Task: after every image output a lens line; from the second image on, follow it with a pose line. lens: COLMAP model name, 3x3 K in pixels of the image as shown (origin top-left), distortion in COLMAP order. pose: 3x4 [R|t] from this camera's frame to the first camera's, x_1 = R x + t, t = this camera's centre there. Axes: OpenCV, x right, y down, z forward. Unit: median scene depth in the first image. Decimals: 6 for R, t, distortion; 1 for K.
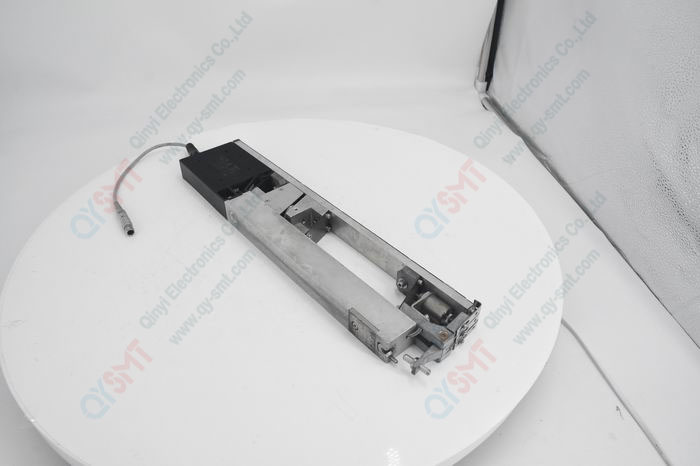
lens RADIAL K [[480.9, 0, 350.0], [0, 480.9, 233.0], [0, 0, 1]] dist [-0.007491, -0.001588]
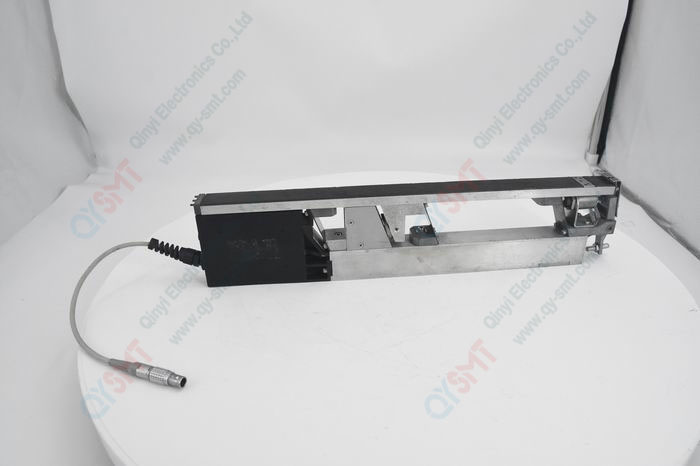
lens RADIAL K [[480.9, 0, 350.0], [0, 480.9, 233.0], [0, 0, 1]] dist [-0.007491, -0.001588]
pose [[1.000000, 0.000280, -0.000783, -0.715446], [-0.000280, 1.000000, -0.000069, 0.000161], [0.000783, 0.000069, 1.000000, -0.000676]]
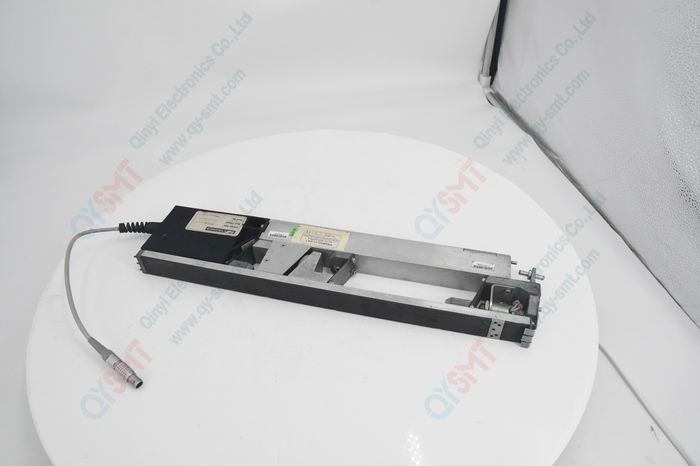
lens RADIAL K [[480.9, 0, 350.0], [0, 480.9, 233.0], [0, 0, 1]] dist [-0.007491, -0.001588]
pose [[1.000000, 0.000063, -0.000262, -0.168609], [-0.000063, 1.000000, -0.000018, -0.000002], [0.000262, 0.000019, 1.000000, -0.000495]]
